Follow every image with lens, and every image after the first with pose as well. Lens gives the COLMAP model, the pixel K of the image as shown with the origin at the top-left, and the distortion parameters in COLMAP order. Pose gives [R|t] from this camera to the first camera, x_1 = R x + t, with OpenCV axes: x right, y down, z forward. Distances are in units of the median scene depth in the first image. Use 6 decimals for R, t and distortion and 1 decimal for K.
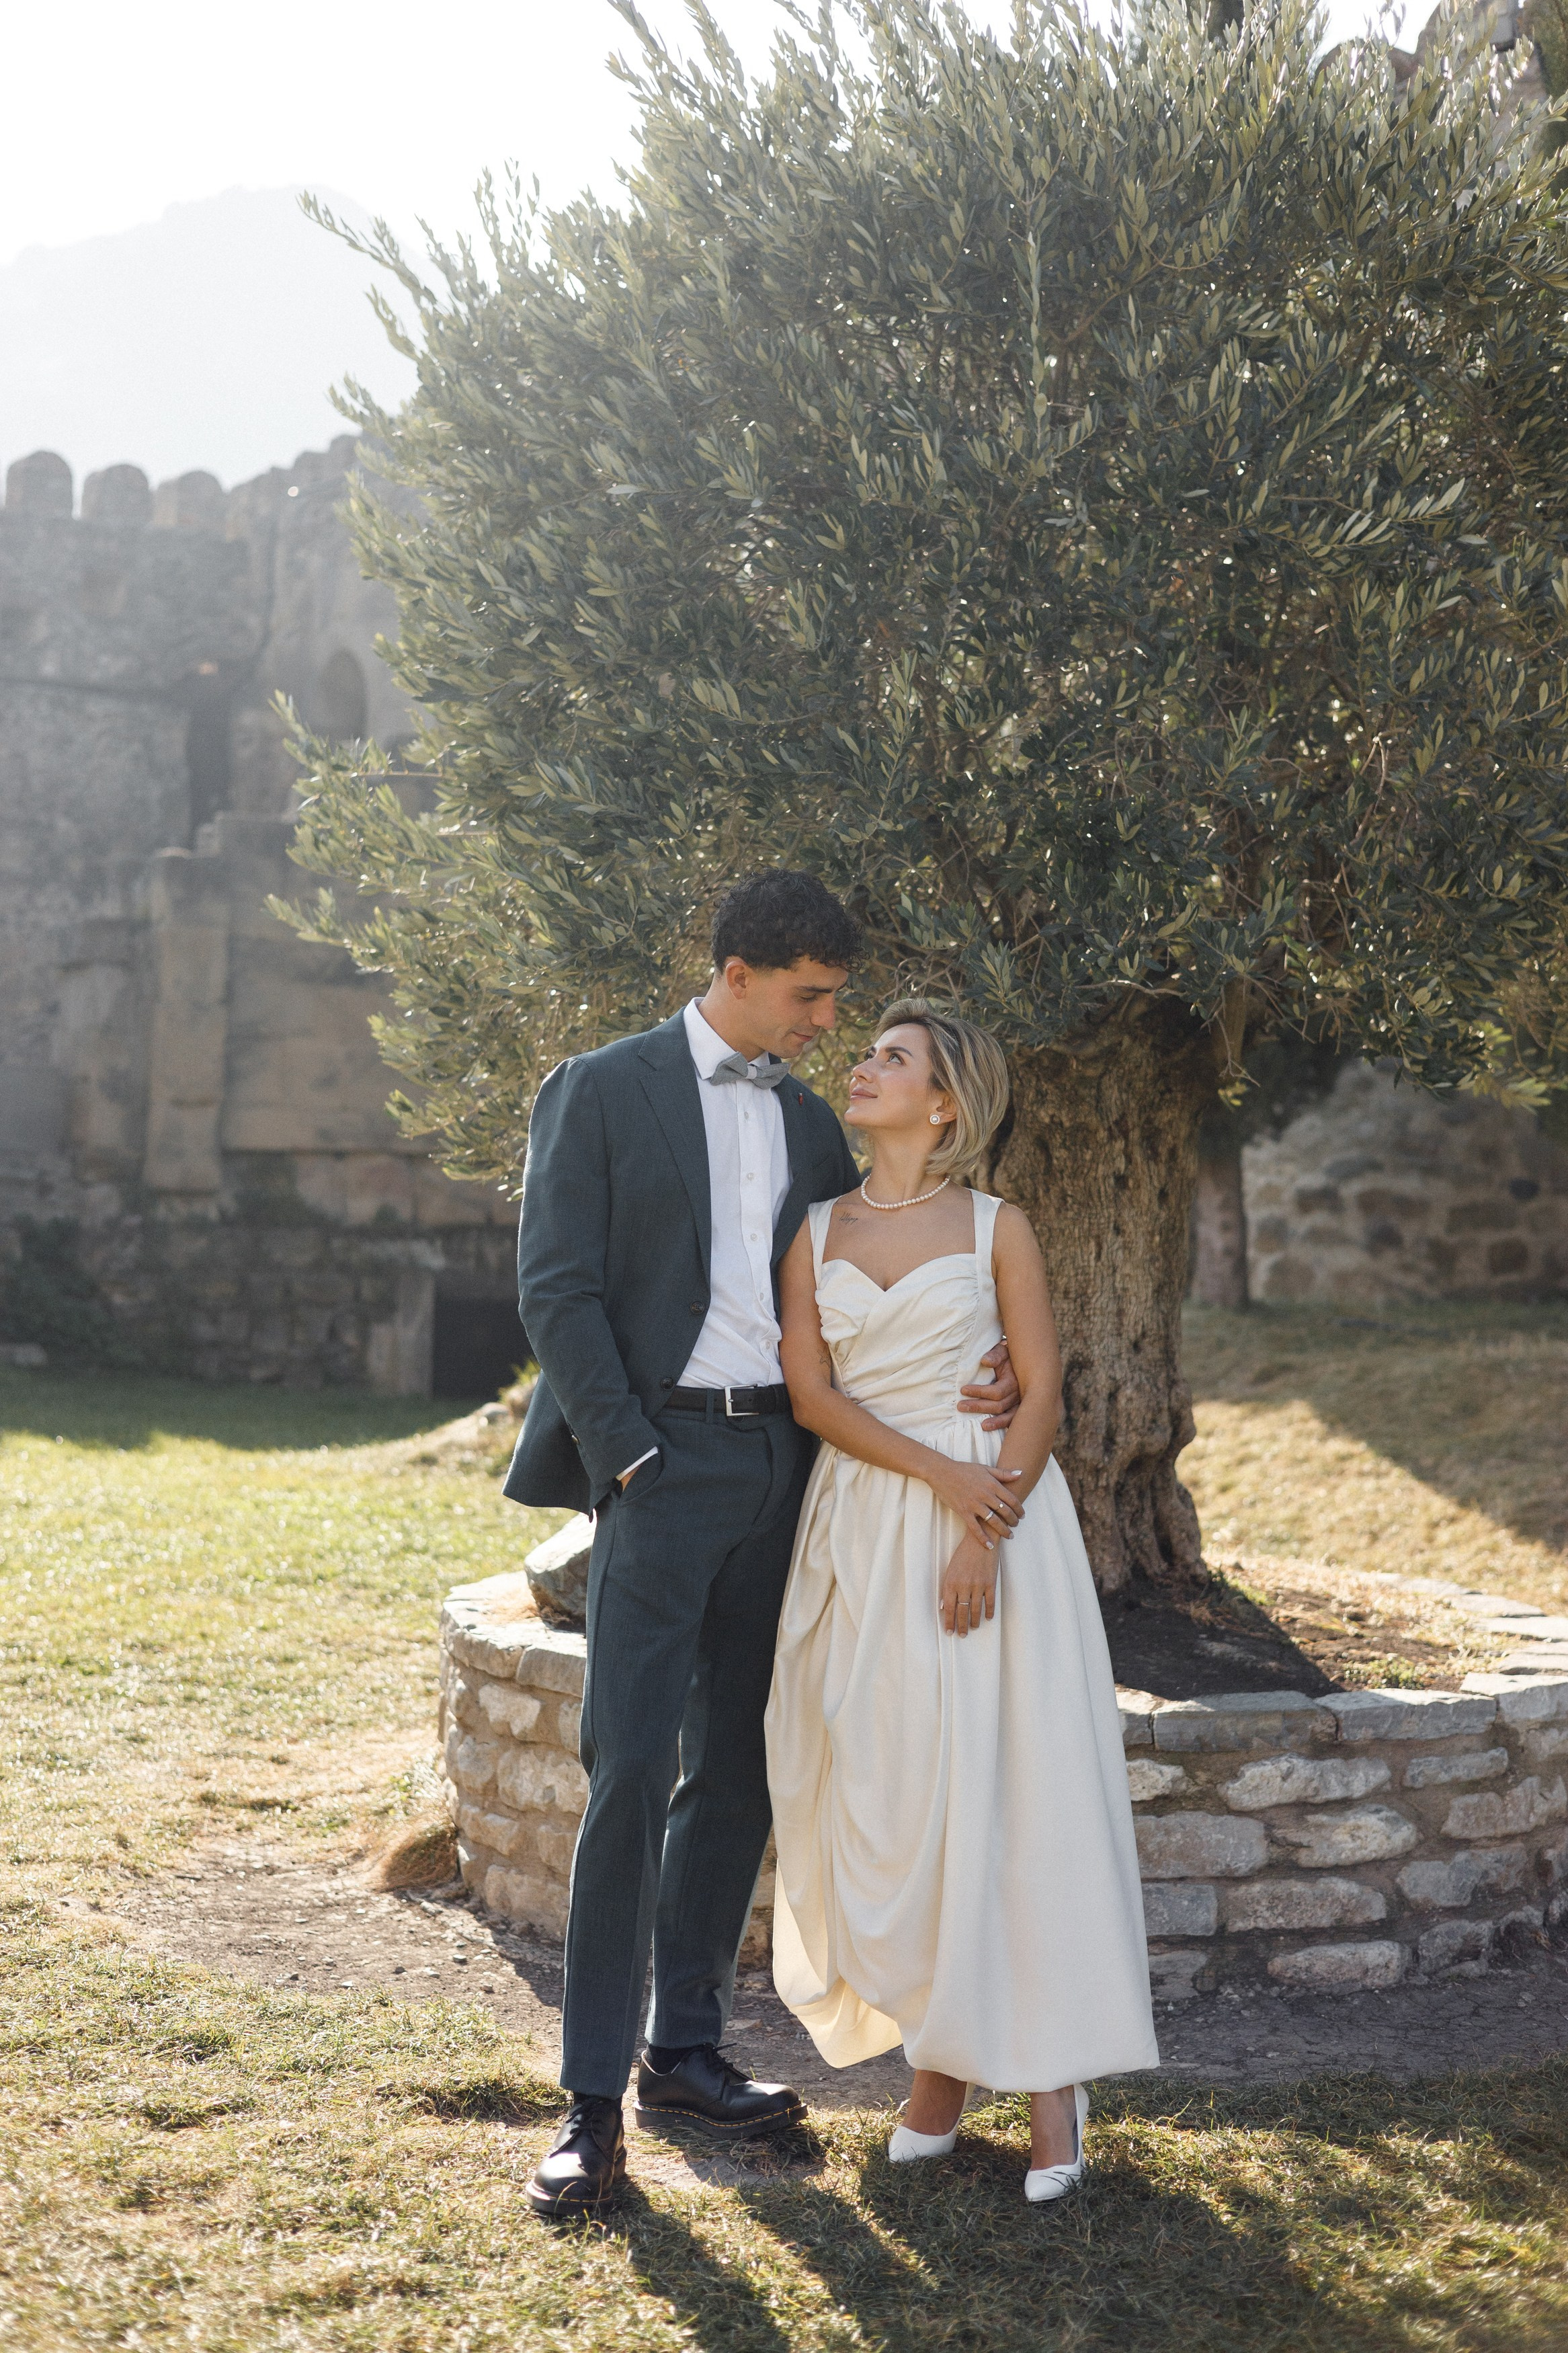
lens RADIAL K [[3276.3, 0, 780.2], [0, 3276.3, 1175.0], [0, 0, 1]] dist [0.005287, 0.058138]
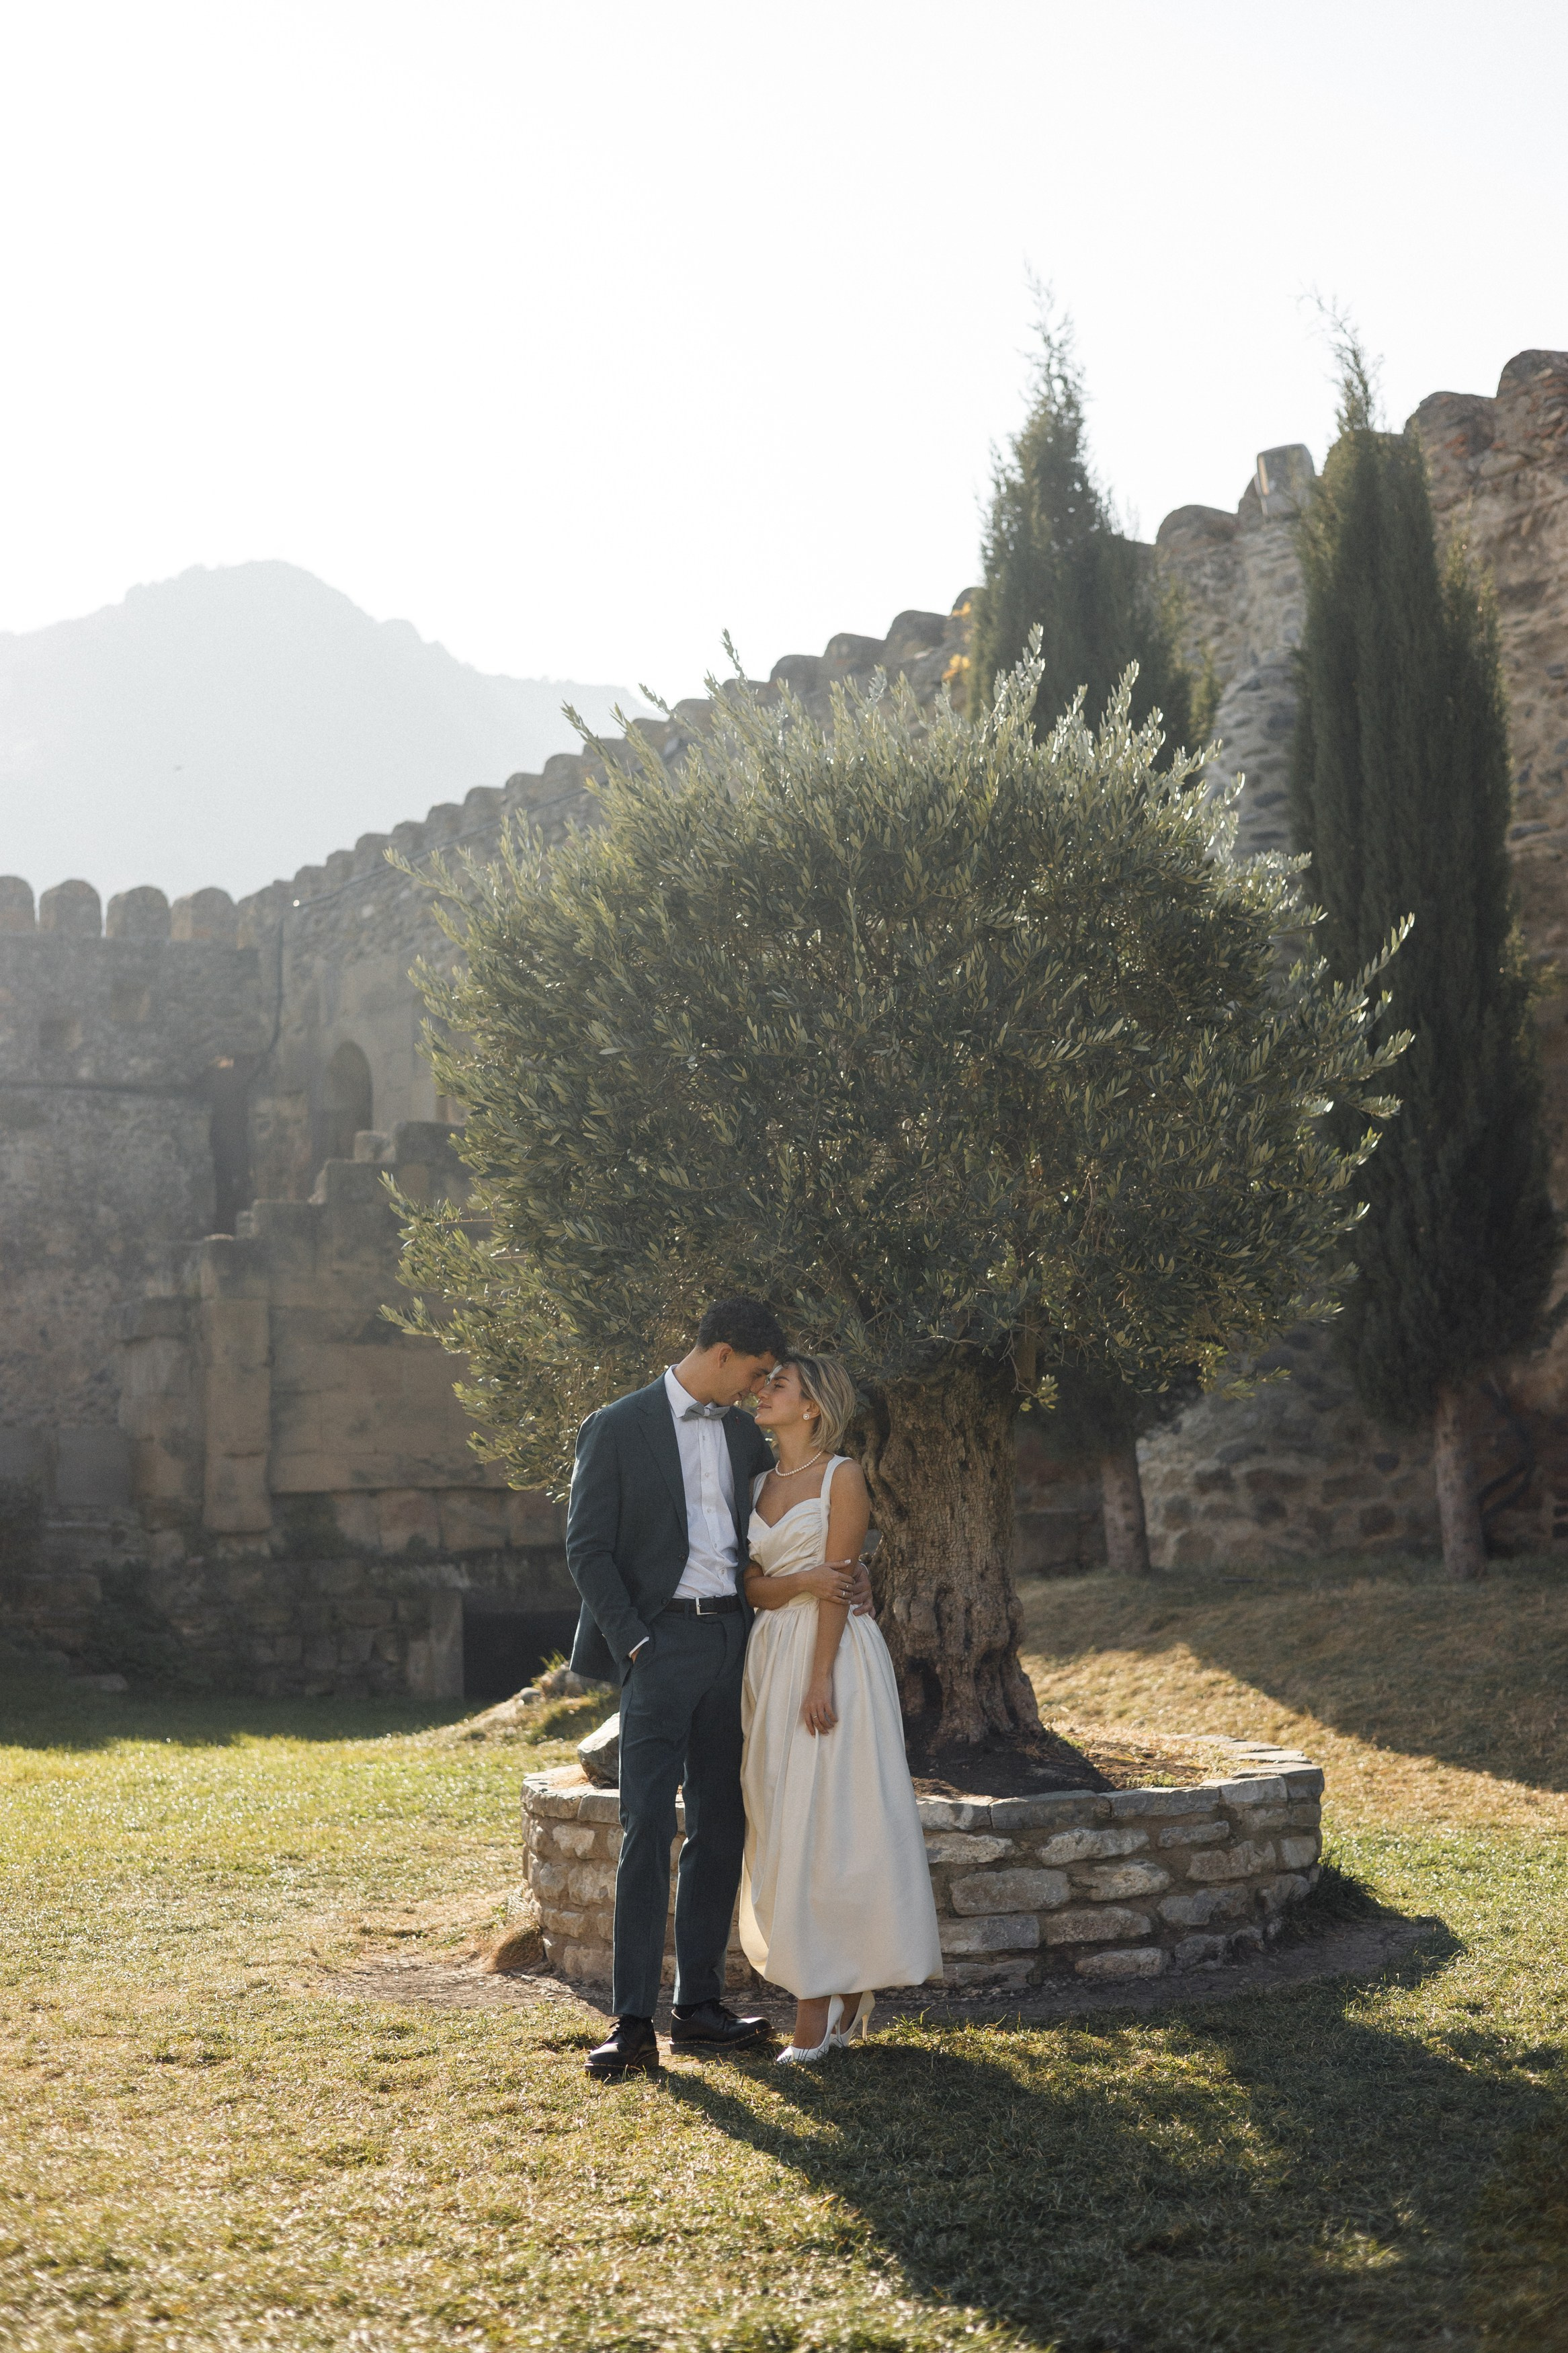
lens RADIAL K [[3260.4, 0, 771.0], [0, 3260.4, 1176.9], [0, 0, 1]] dist [0.008831, -0.026099]
pose [[0.998375, -0.056843, 0.003985, 0.018621], [0.056961, 0.993602, -0.097524, 0.011844], [0.001584, 0.097592, 0.995225, -0.508332]]
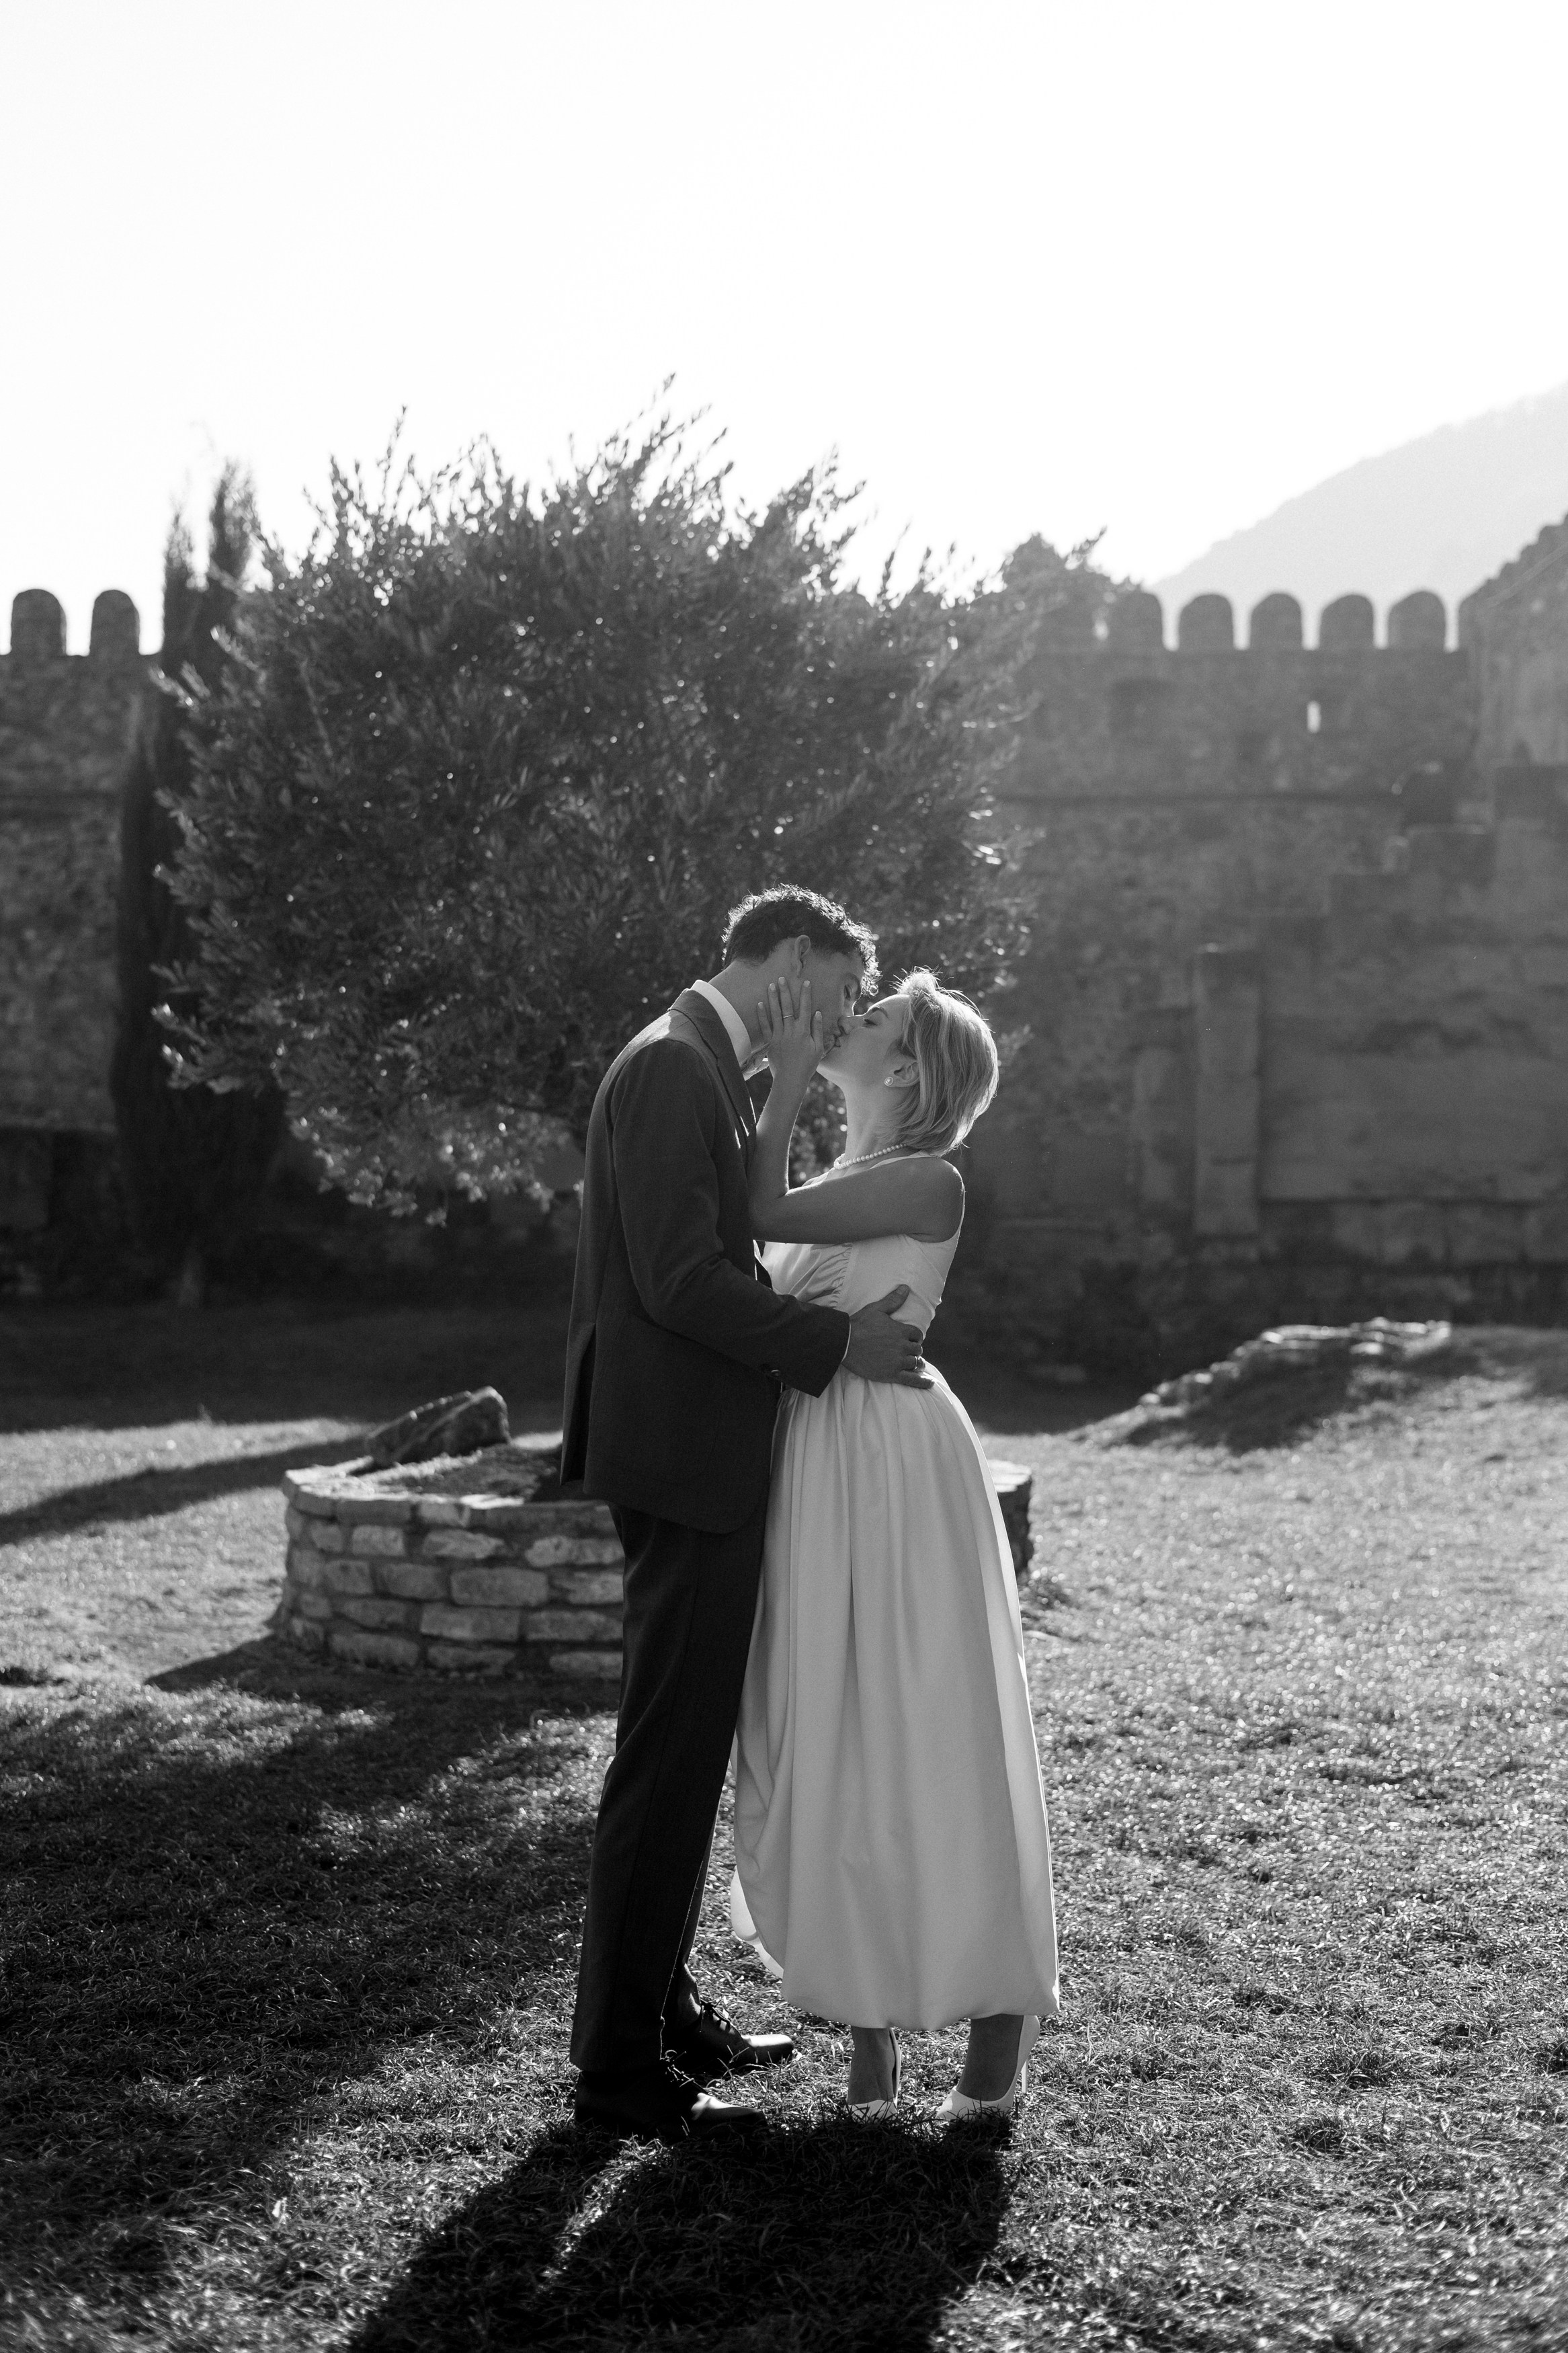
lens RADIAL K [[3272.6, 0, 775.0], [0, 3272.6, 1172.6], [0, 0, 1]] dist [0.004125, 0.047305]
pose [[0.863071, -0.030742, -0.504147, 0.972539], [0.019932, 0.999441, -0.026823, 0.037149], [0.504690, 0.013102, 0.863201, -0.329798]]
